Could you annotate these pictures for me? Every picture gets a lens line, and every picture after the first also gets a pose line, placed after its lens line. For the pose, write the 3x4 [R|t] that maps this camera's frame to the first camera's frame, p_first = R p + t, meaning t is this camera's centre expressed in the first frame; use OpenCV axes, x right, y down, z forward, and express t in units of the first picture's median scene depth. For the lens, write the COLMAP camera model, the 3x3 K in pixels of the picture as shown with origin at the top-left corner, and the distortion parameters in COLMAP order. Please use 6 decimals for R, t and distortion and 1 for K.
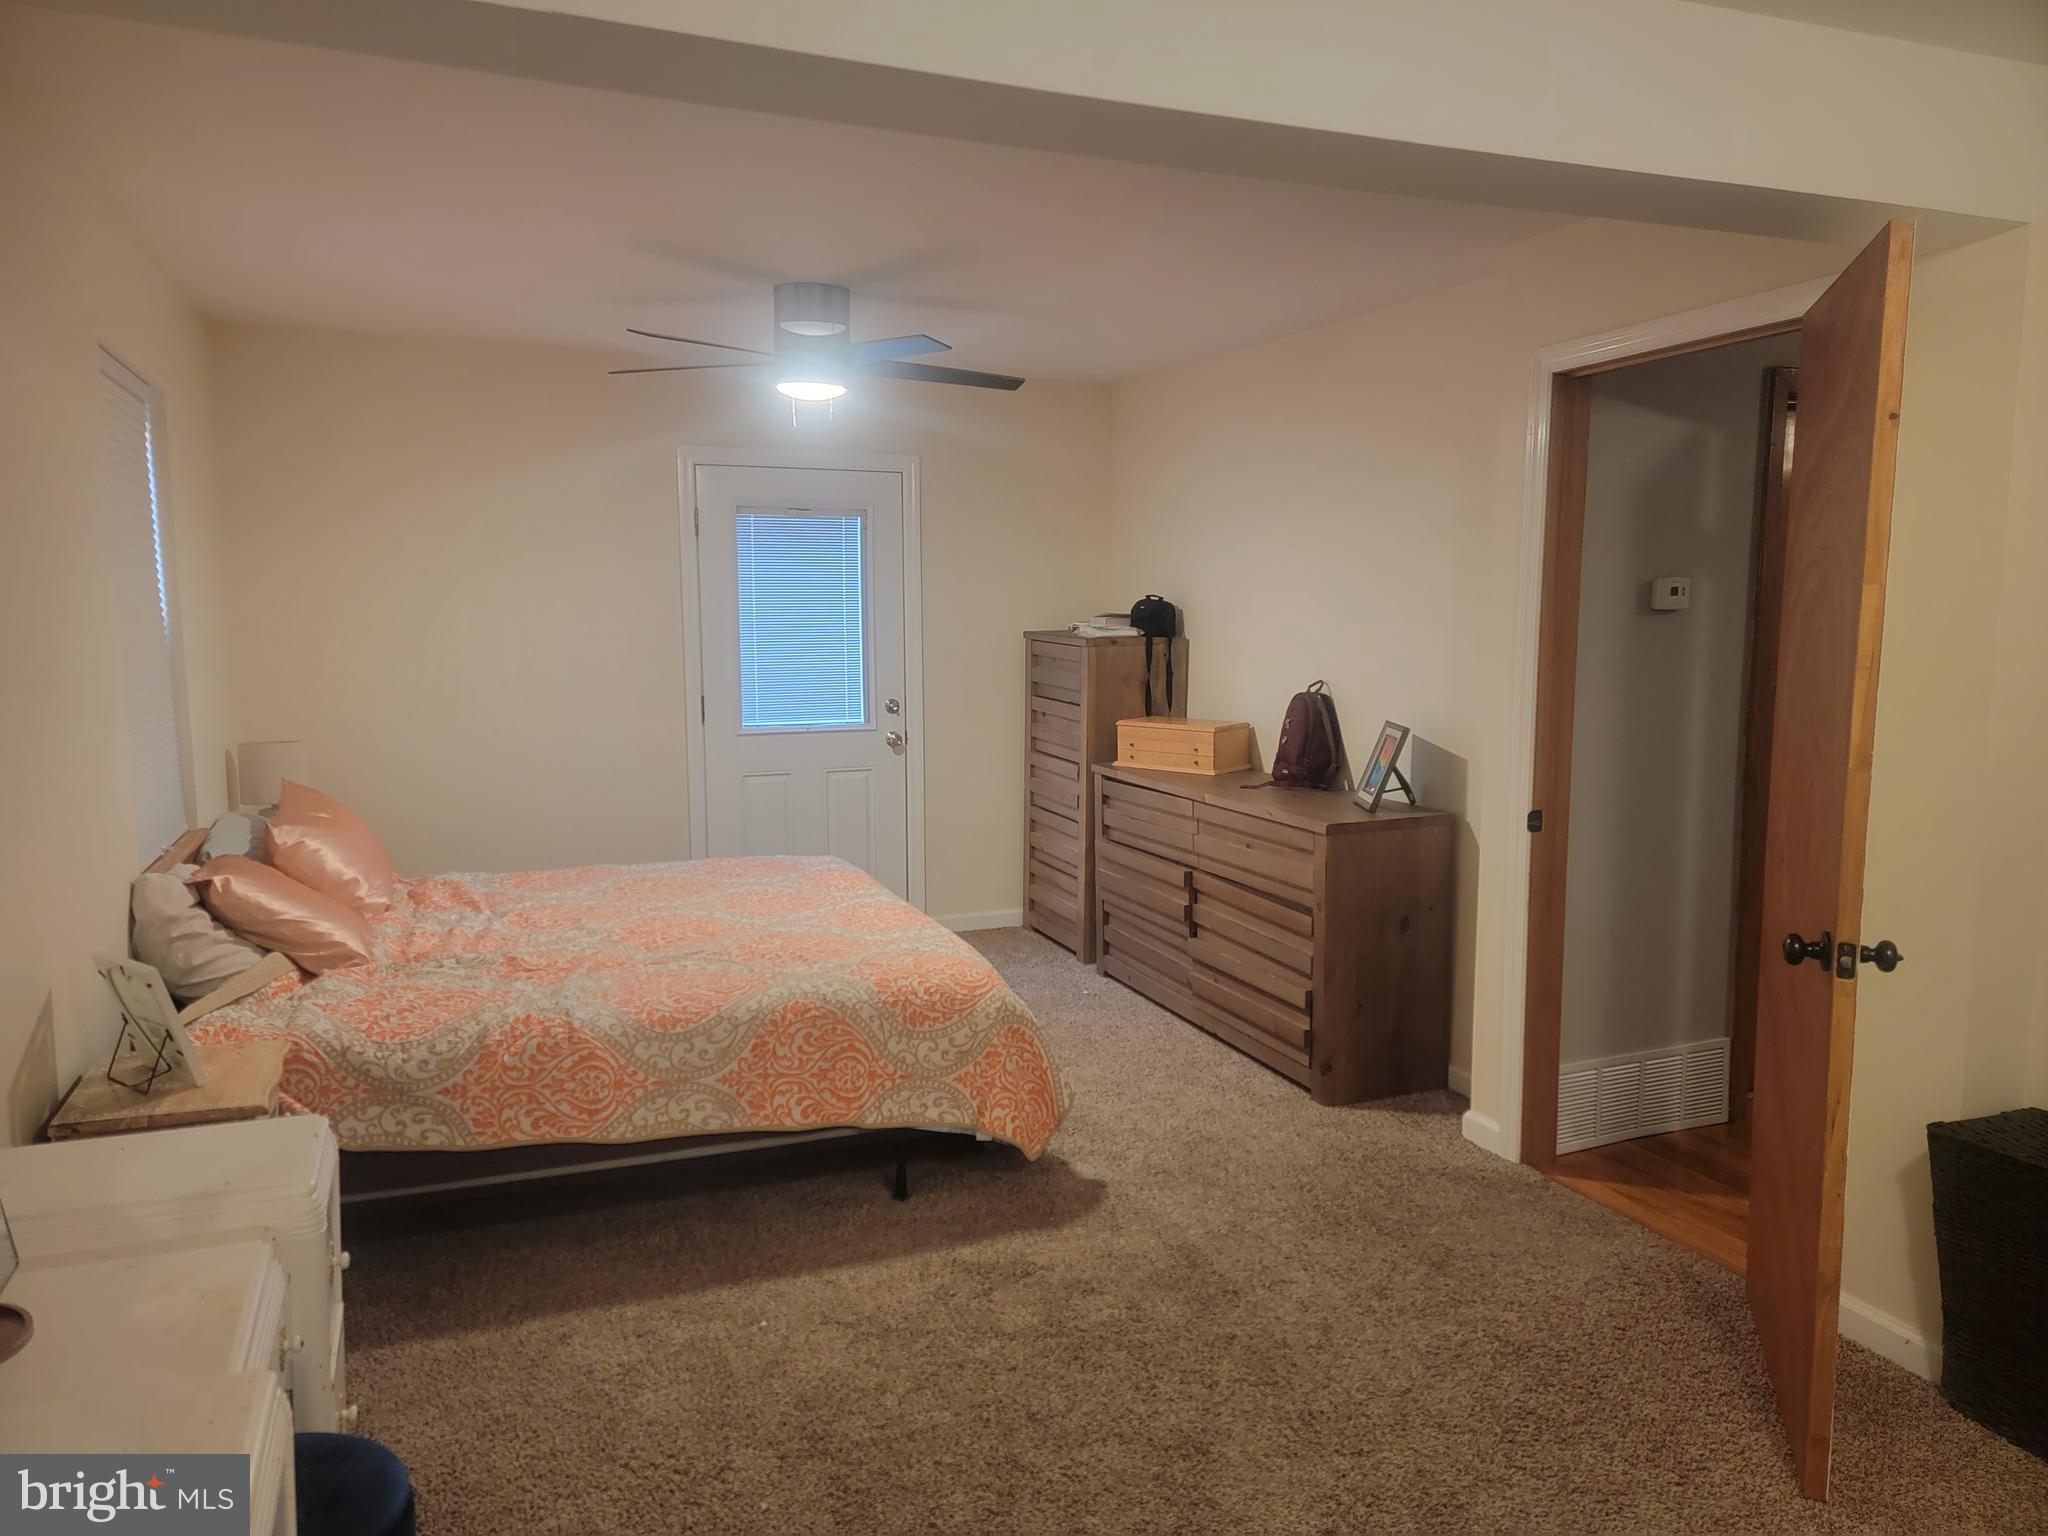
lens RADIAL K [[1436.7, 0, 1024.0], [0, 1436.7, 768.0], [0, 0, 1]] dist [0.070426, -0.051541]
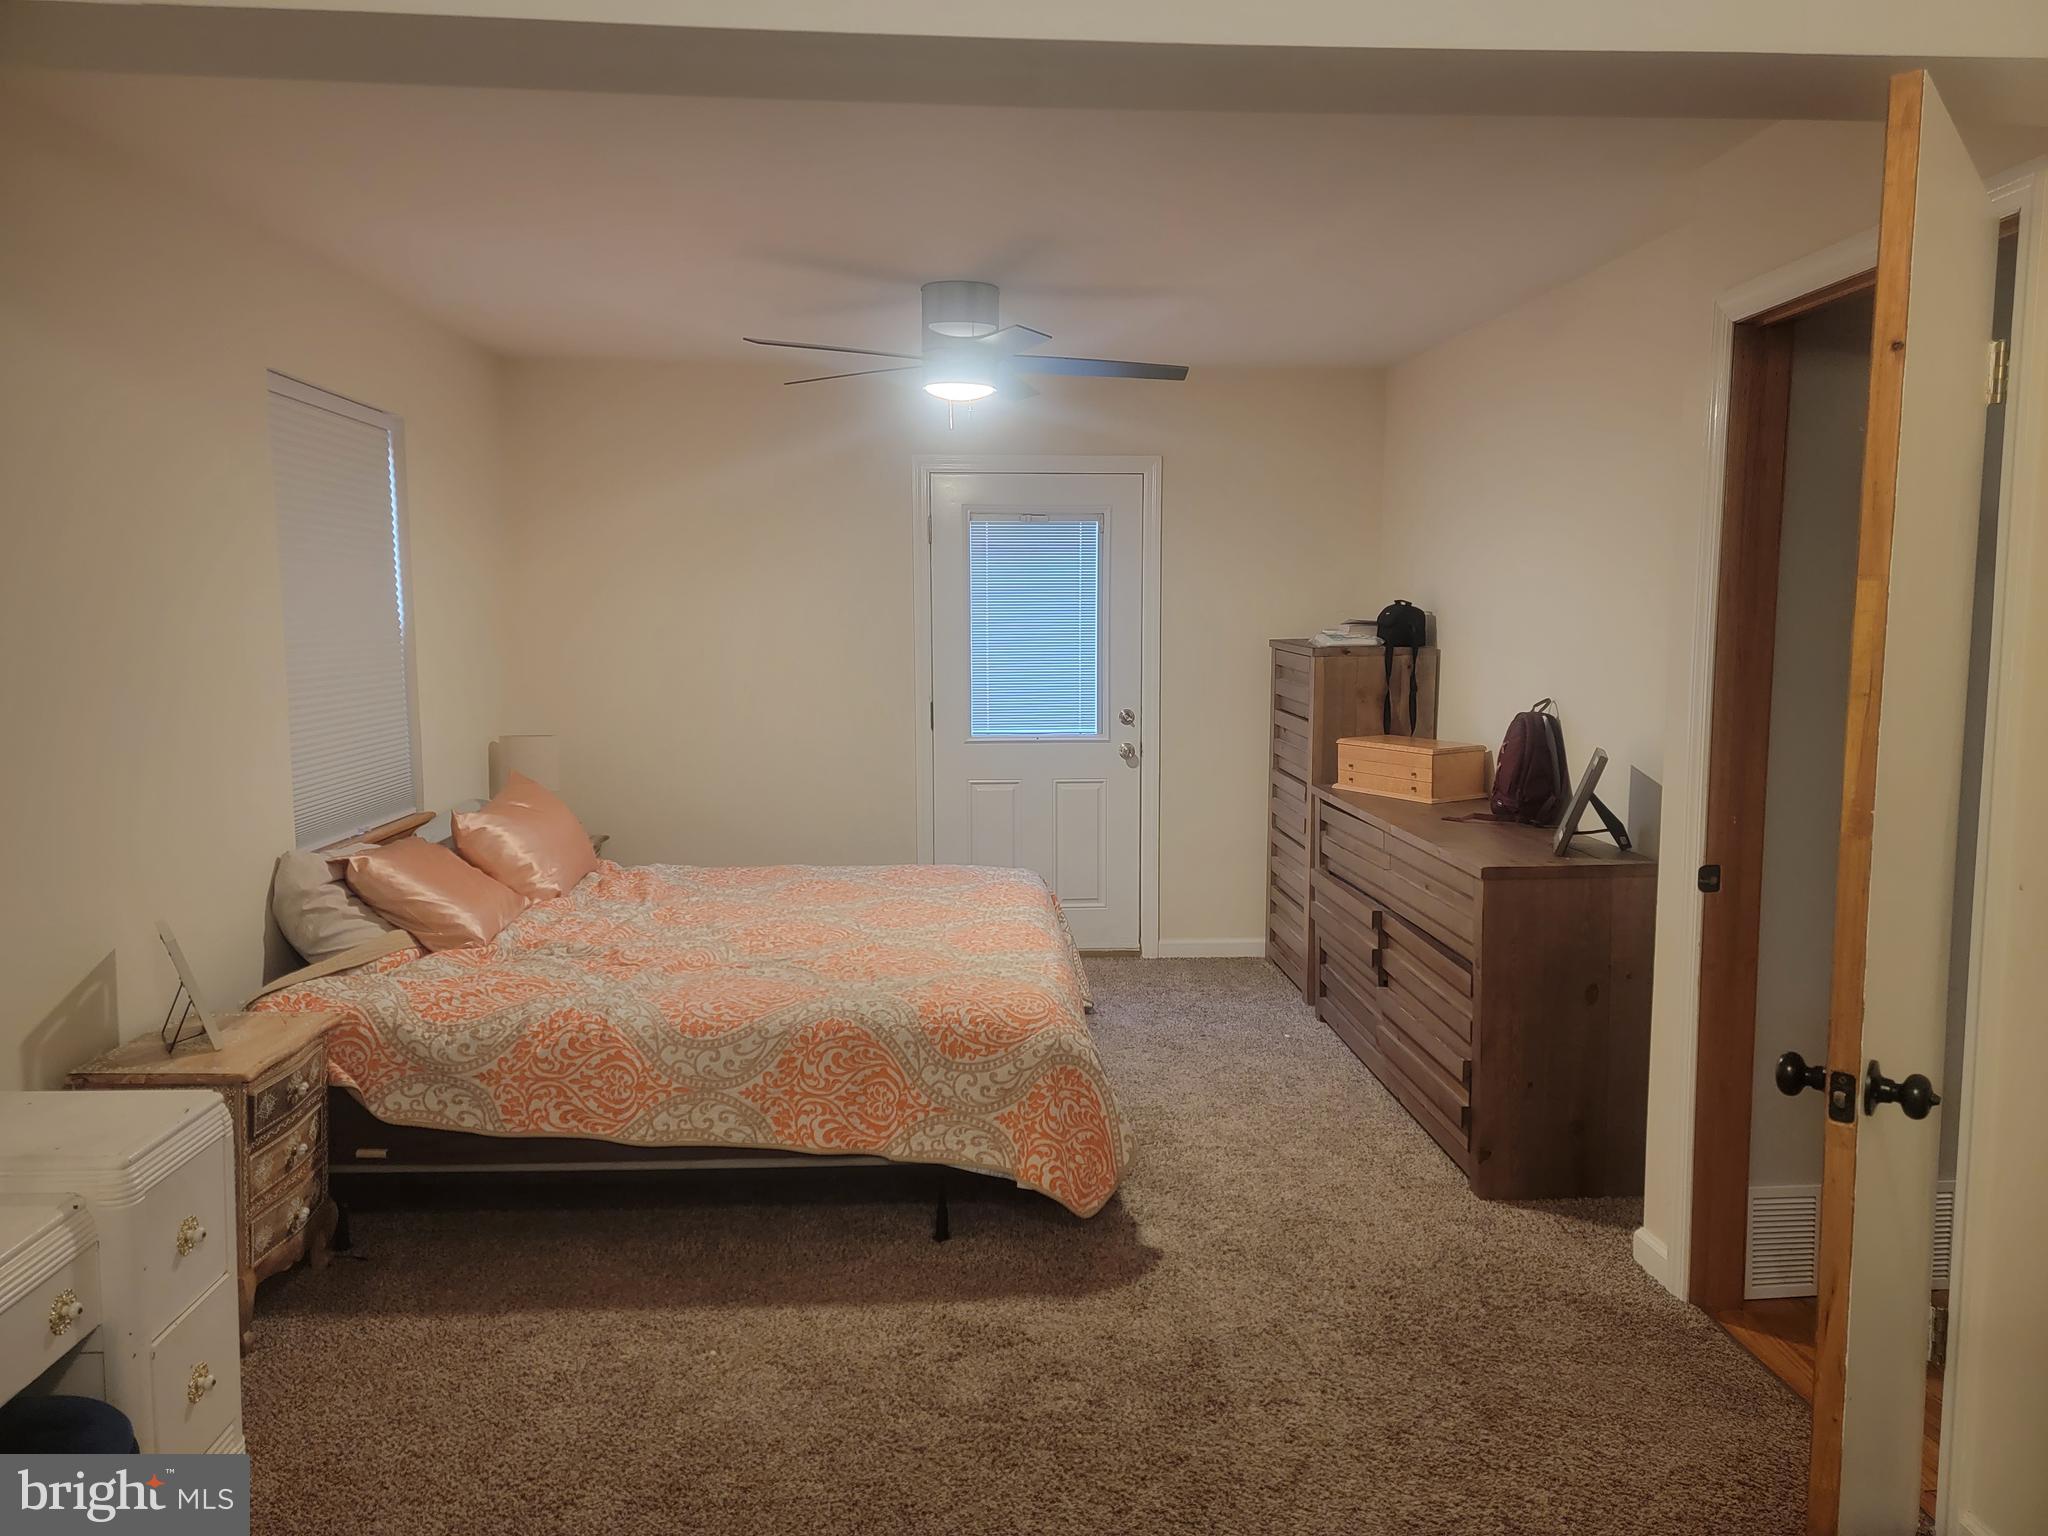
lens RADIAL K [[1444.2, 0, 1026.8], [0, 1444.2, 749.6], [0, 0, 1]] dist [0.068288, -0.045708]
pose [[0.948763, 0.031578, -0.314408, 0.260999], [-0.037748, 0.999195, -0.013552, -0.010005], [0.313727, 0.024726, 0.949191, 0.113740]]
